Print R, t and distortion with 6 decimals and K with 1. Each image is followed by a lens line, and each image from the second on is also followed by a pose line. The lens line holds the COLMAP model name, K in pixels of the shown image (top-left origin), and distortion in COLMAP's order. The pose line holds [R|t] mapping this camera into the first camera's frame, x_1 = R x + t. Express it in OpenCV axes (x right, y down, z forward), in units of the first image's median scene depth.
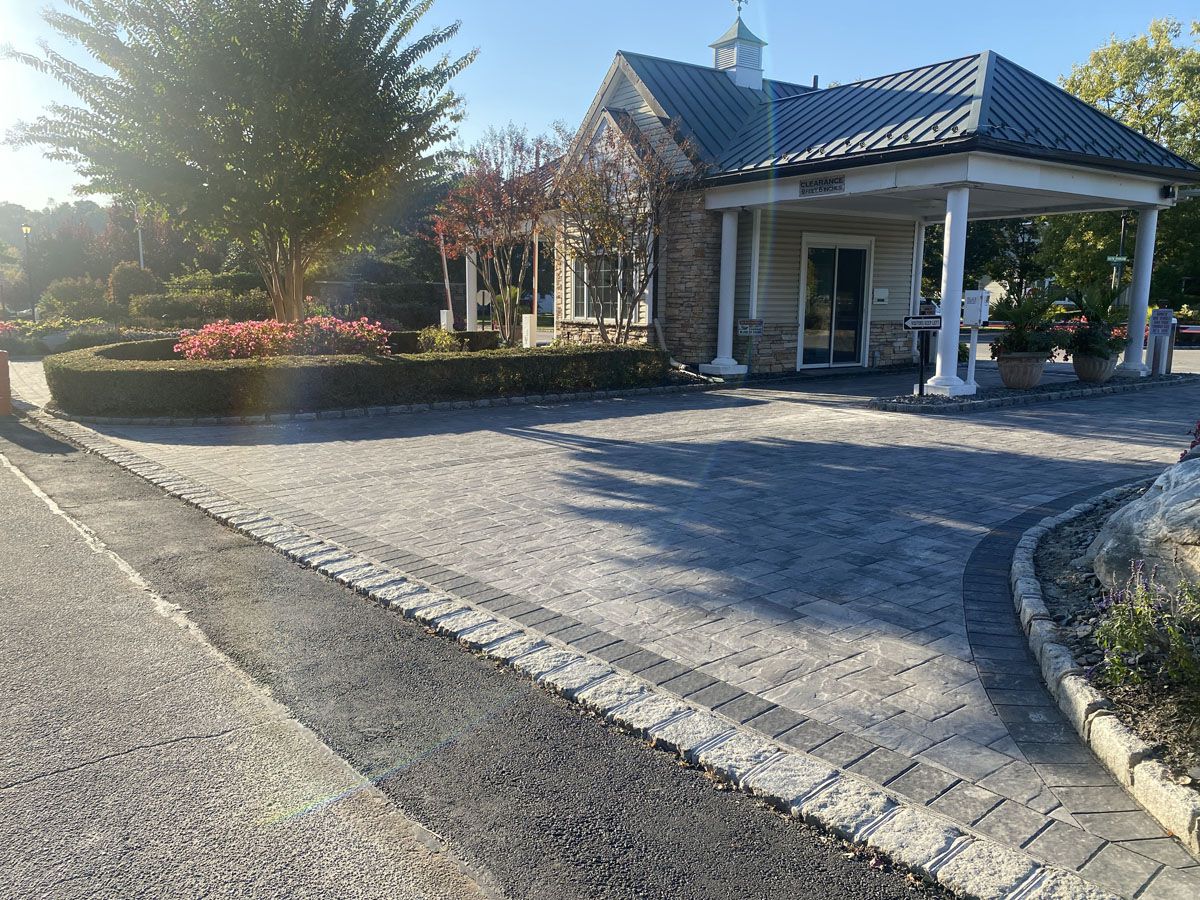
lens RADIAL K [[888.4, 0, 600.0], [0, 888.4, 450.0], [0, 0, 1]] dist [0.065495, -0.094966]
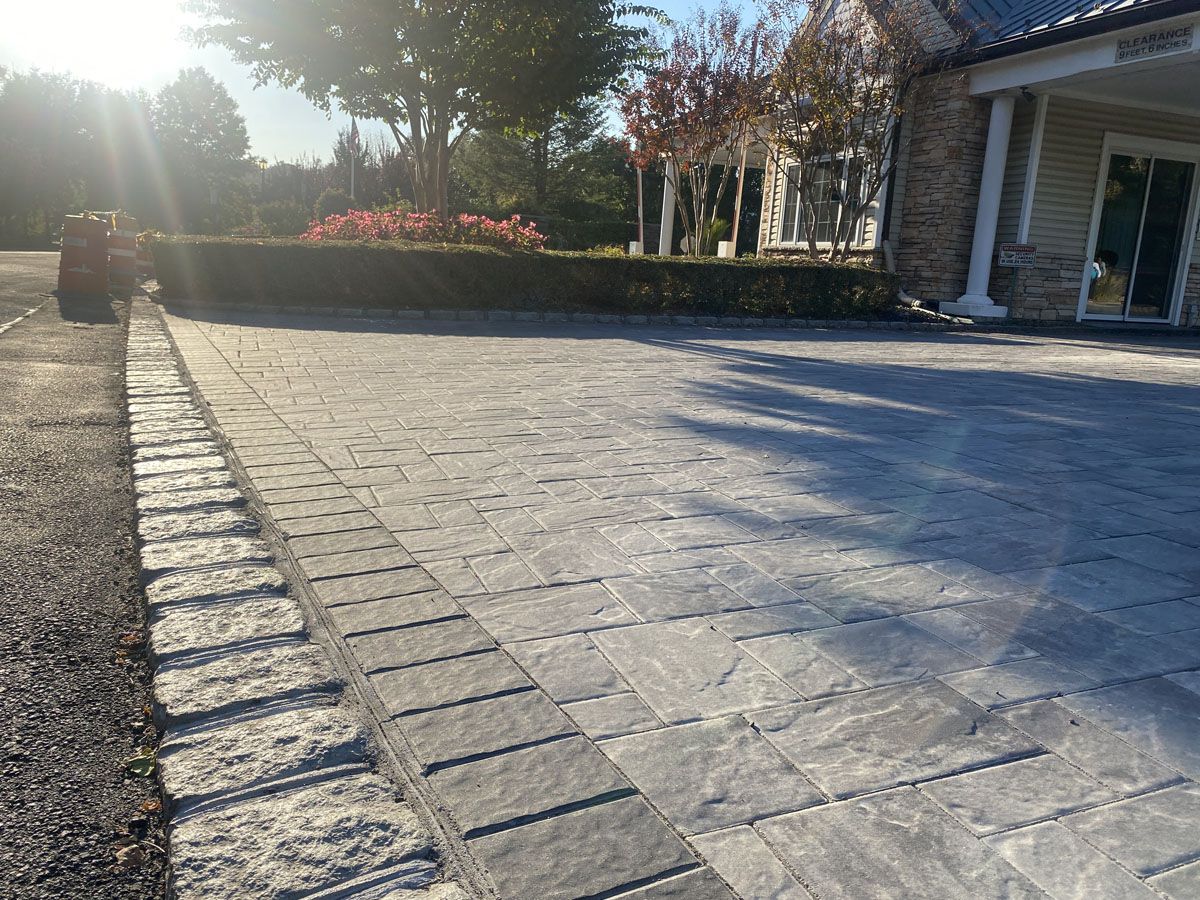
lens RADIAL K [[906.7, 0, 600.0], [0, 906.7, 450.0], [0, 0, 1]] dist [-0.007124, -0.007366]
pose [[0.969894, 0.094973, -0.224246, 0.020179], [-0.089174, 0.995370, 0.035872, 0.032785], [0.226615, -0.014795, 0.973872, 0.229162]]
